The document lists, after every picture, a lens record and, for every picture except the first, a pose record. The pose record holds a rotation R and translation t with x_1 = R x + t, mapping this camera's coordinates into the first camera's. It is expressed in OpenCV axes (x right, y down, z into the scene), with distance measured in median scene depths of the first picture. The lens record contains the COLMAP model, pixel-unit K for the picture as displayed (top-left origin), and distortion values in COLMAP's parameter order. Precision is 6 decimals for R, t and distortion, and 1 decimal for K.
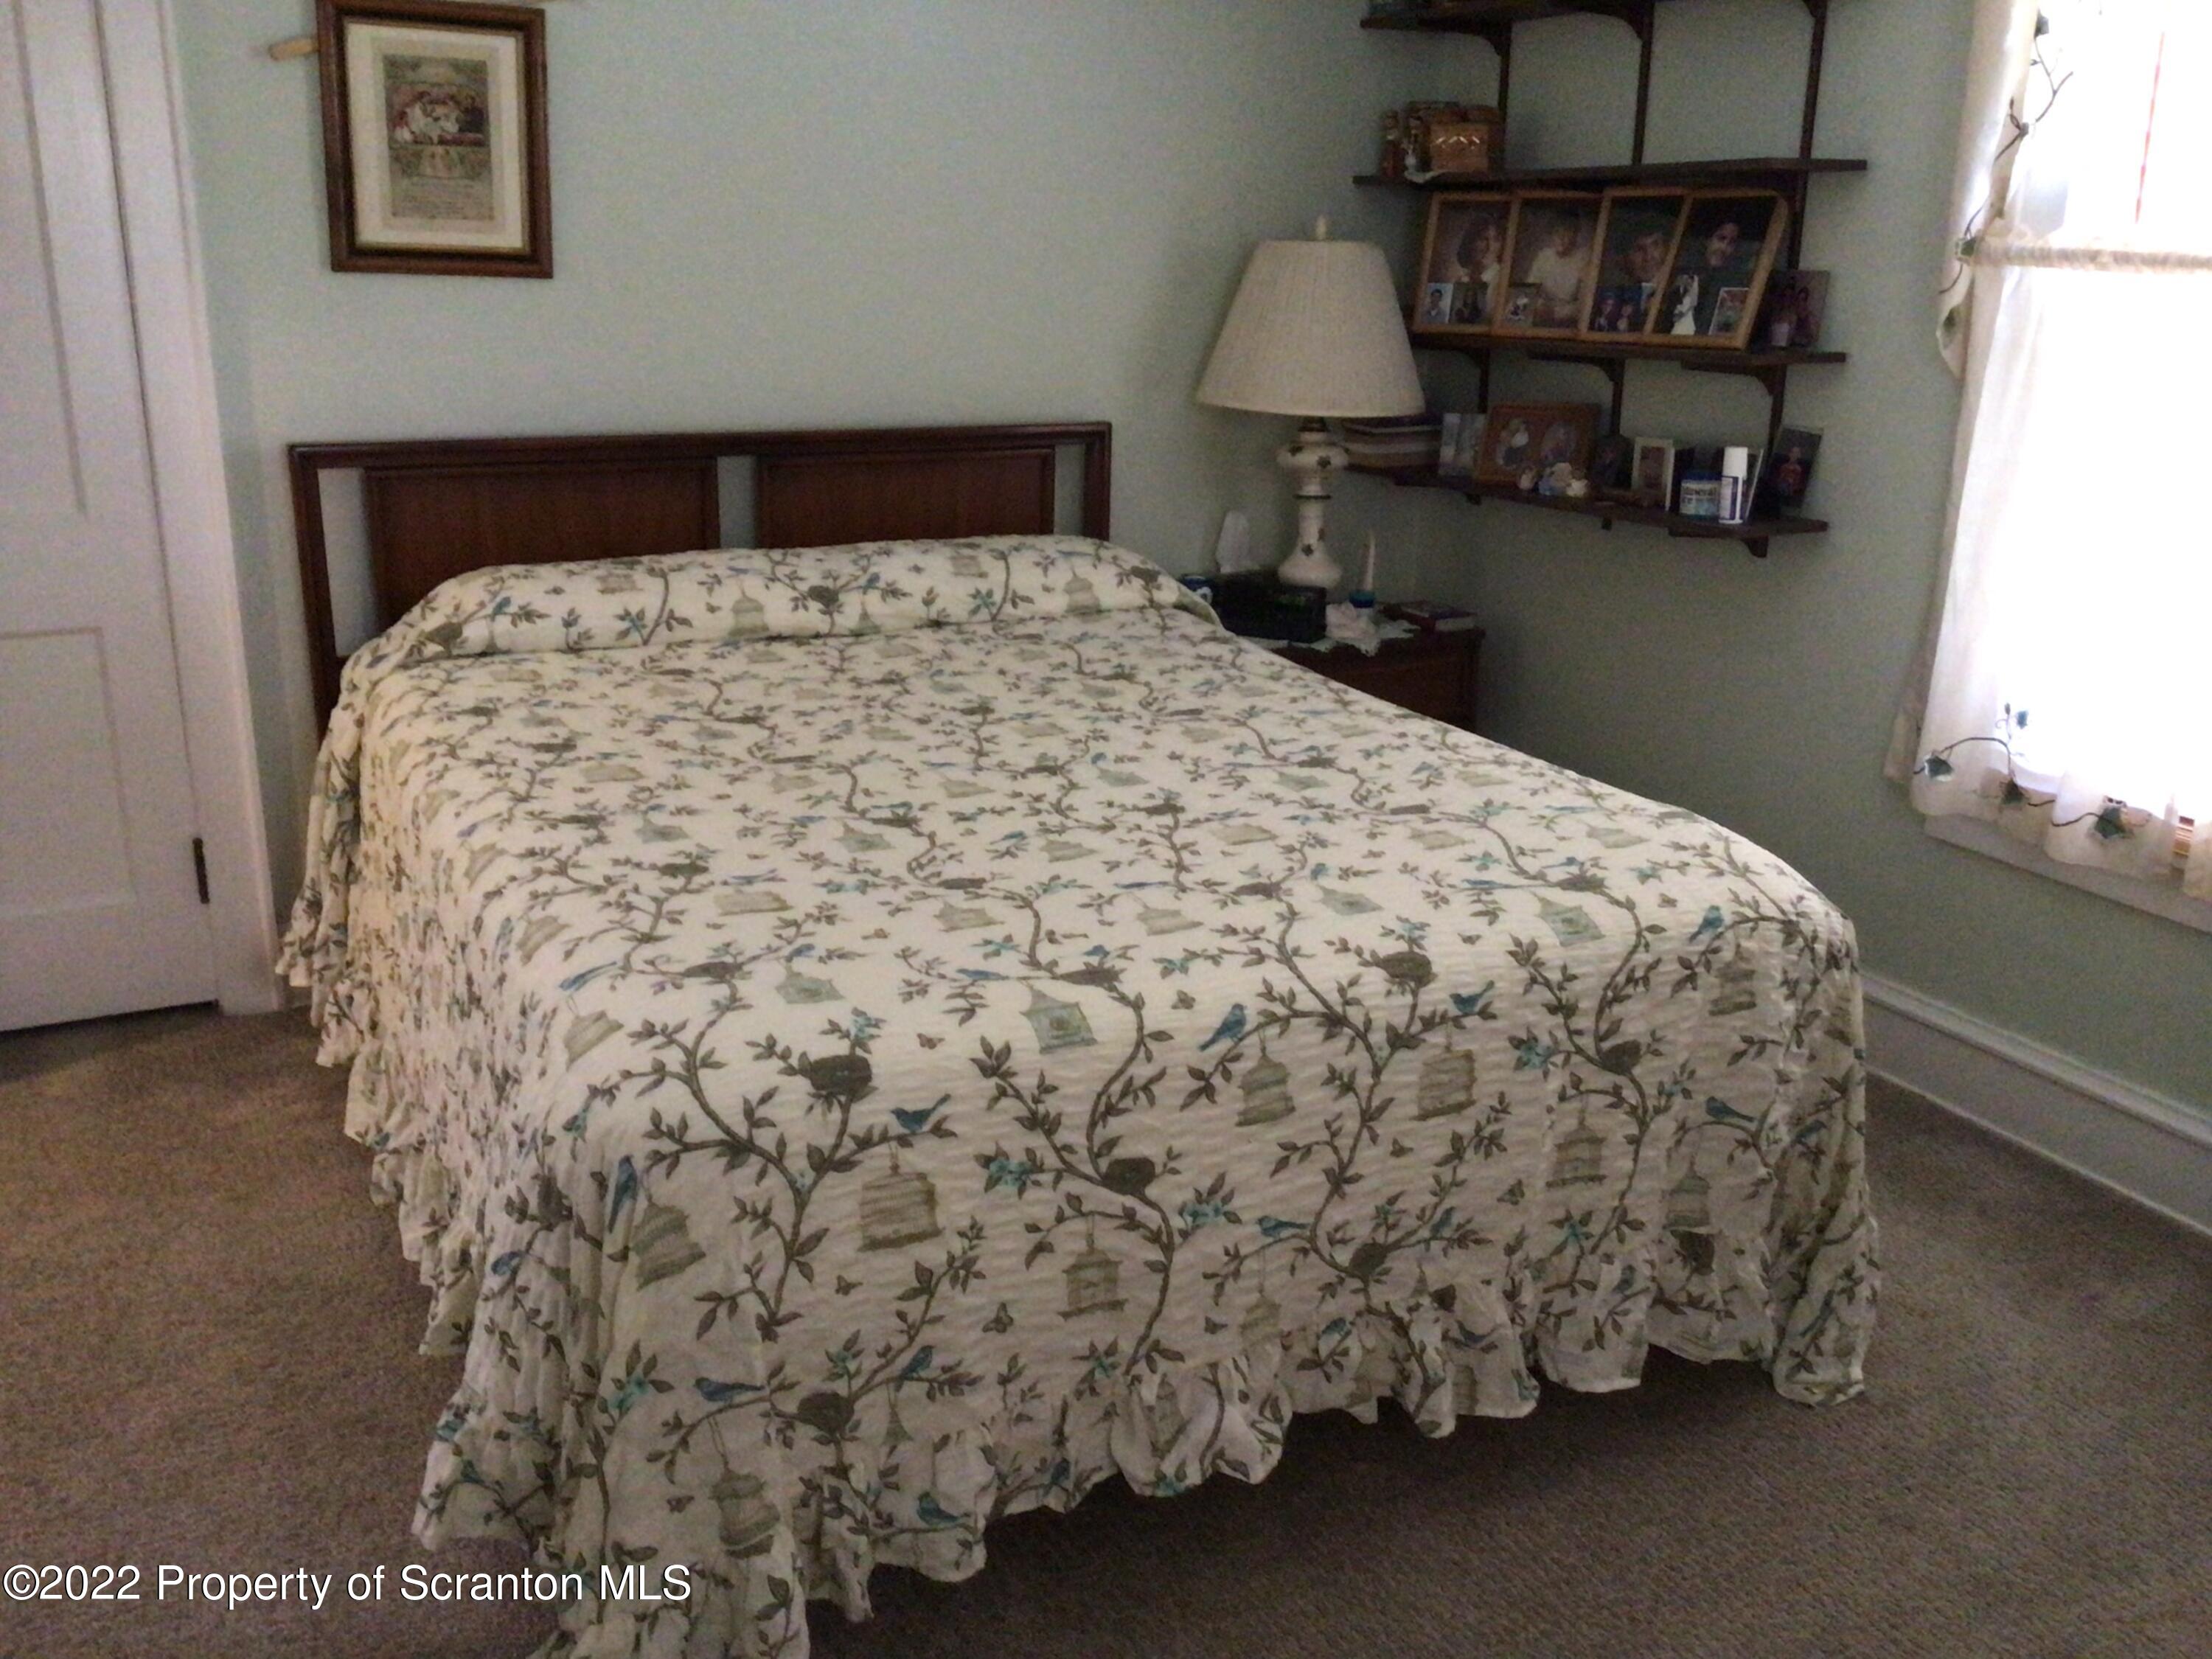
lens RADIAL K [[1980.4, 0, 1106.0], [0, 1980.4, 829.5], [0, 0, 1]] dist [0.095163, -0.196237]
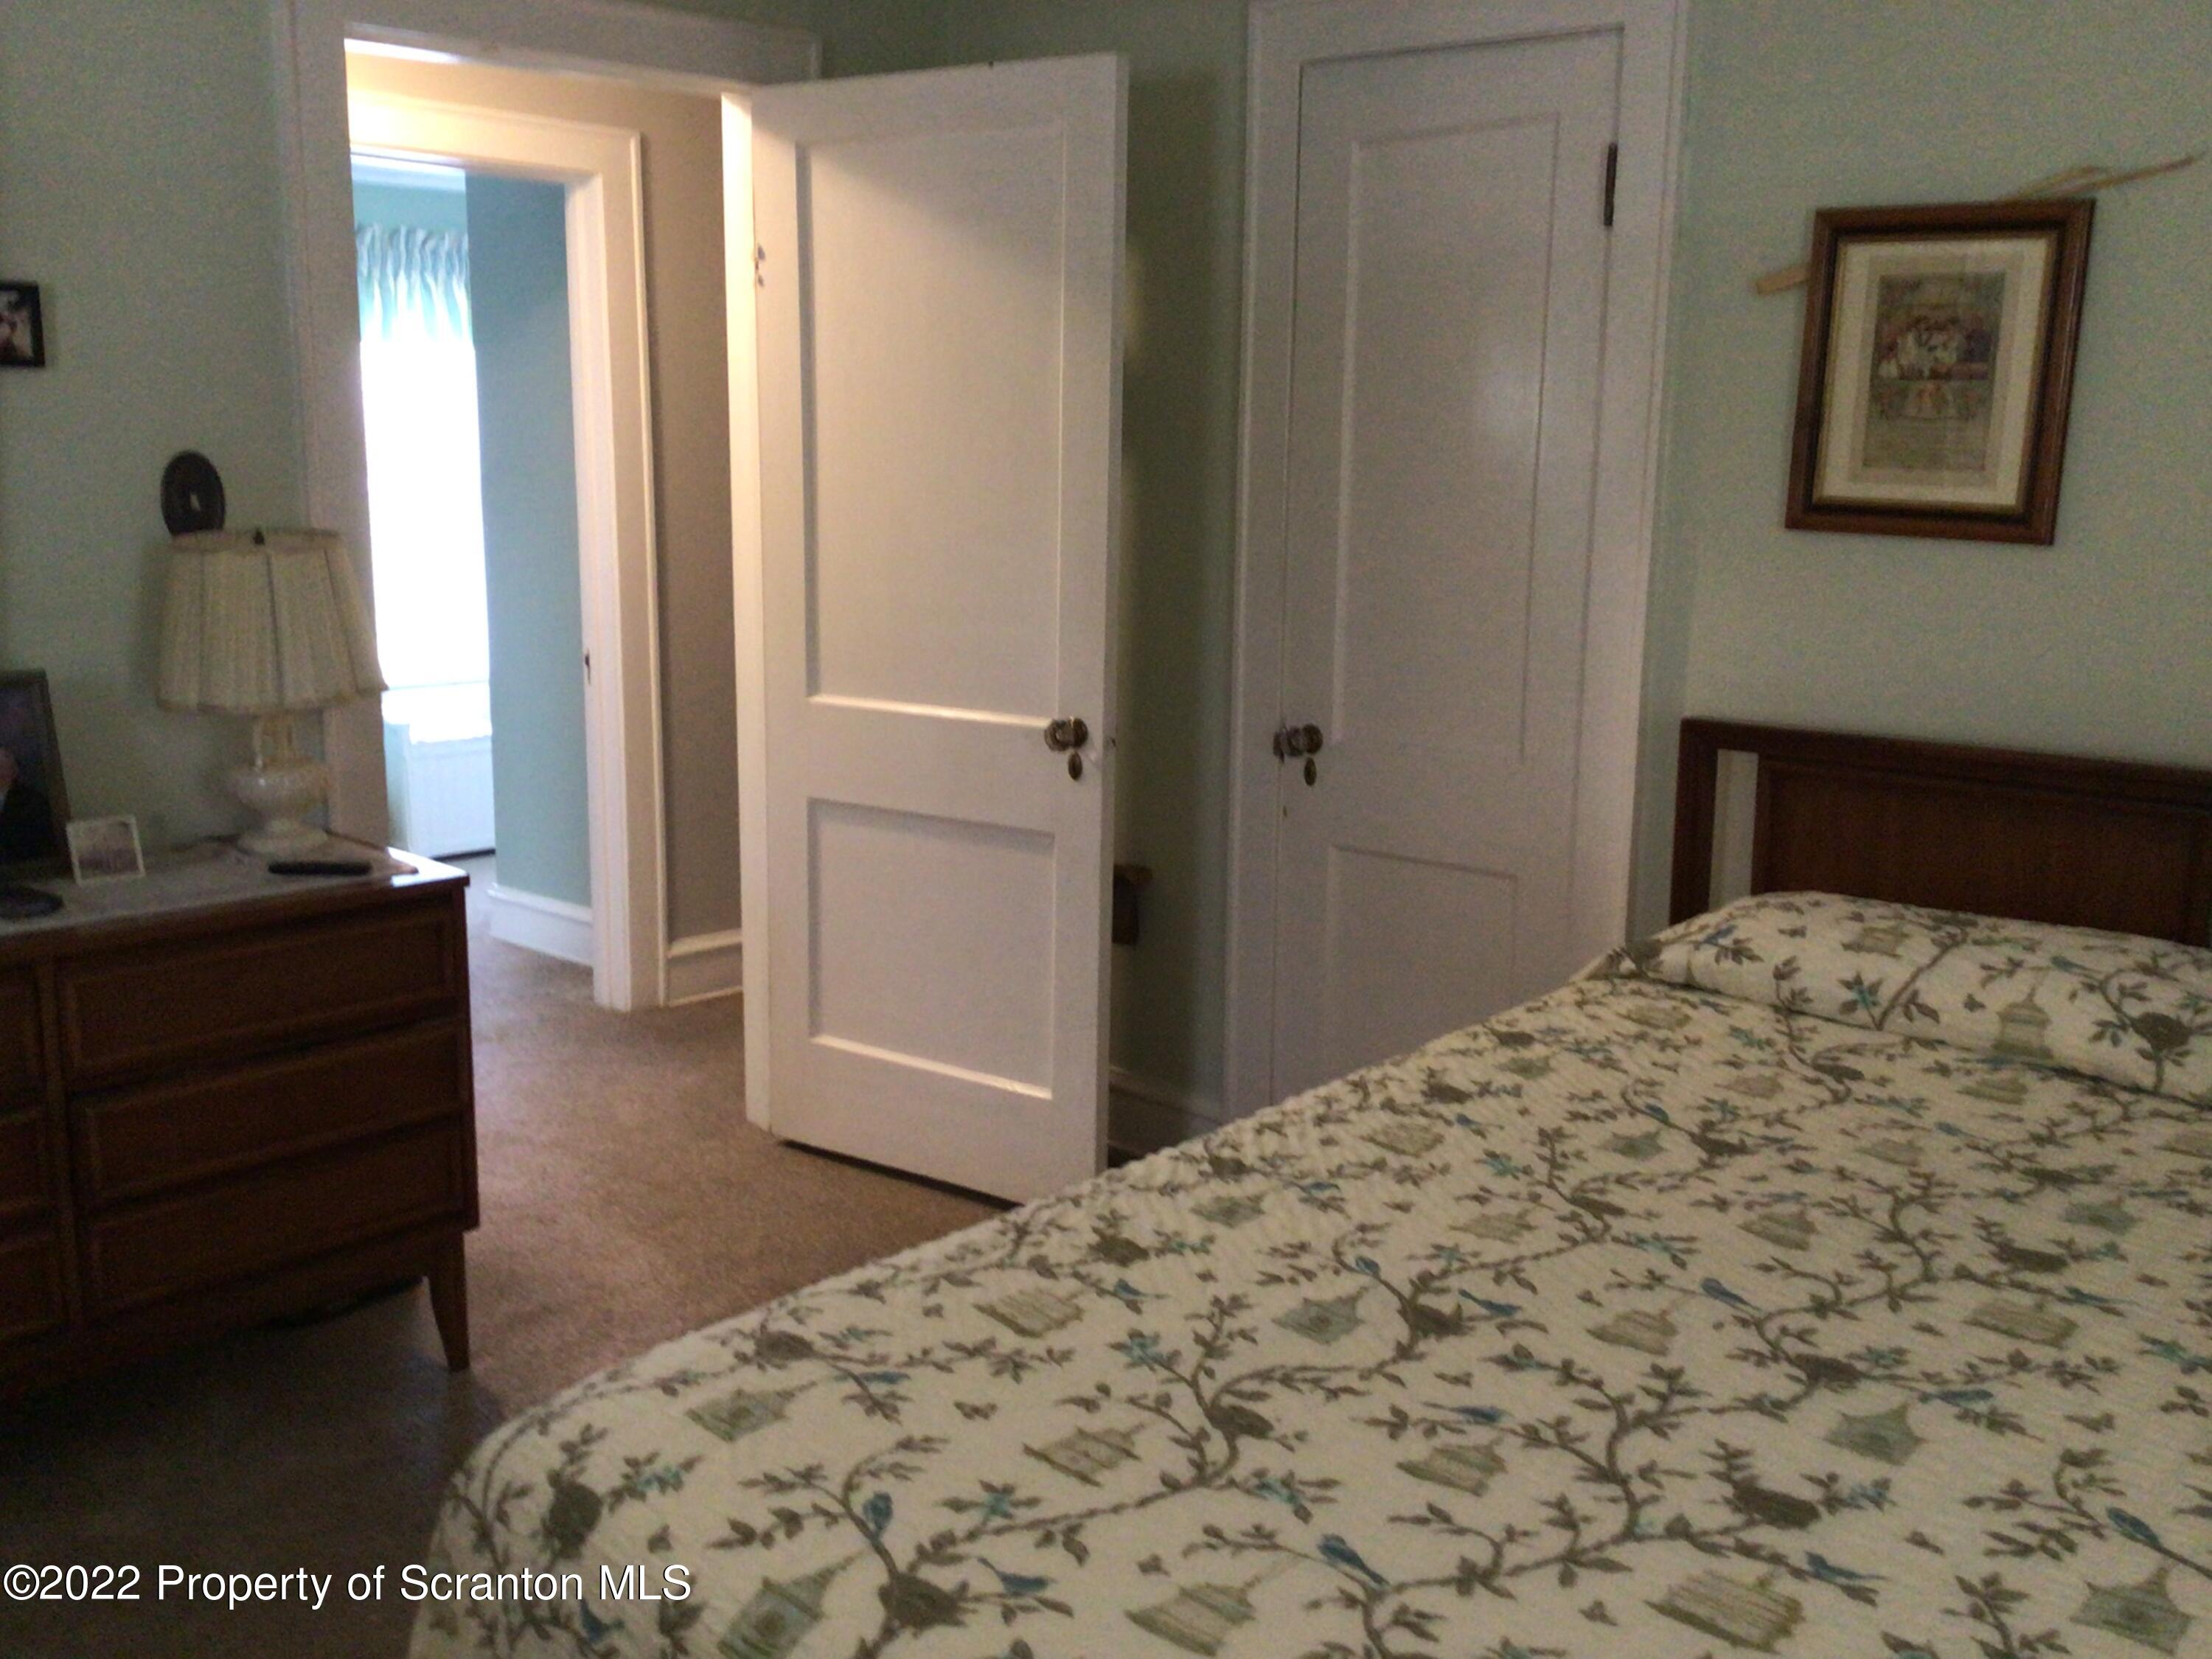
lens RADIAL K [[1980.4, 0, 1106.0], [0, 1980.4, 829.5], [0, 0, 1]] dist [0.095163, -0.196237]
pose [[0.356188, 0.160454, -0.920535, 0.332337], [-0.282458, 0.957548, 0.057612, -0.126688], [0.890701, 0.239491, 0.386388, 0.455474]]
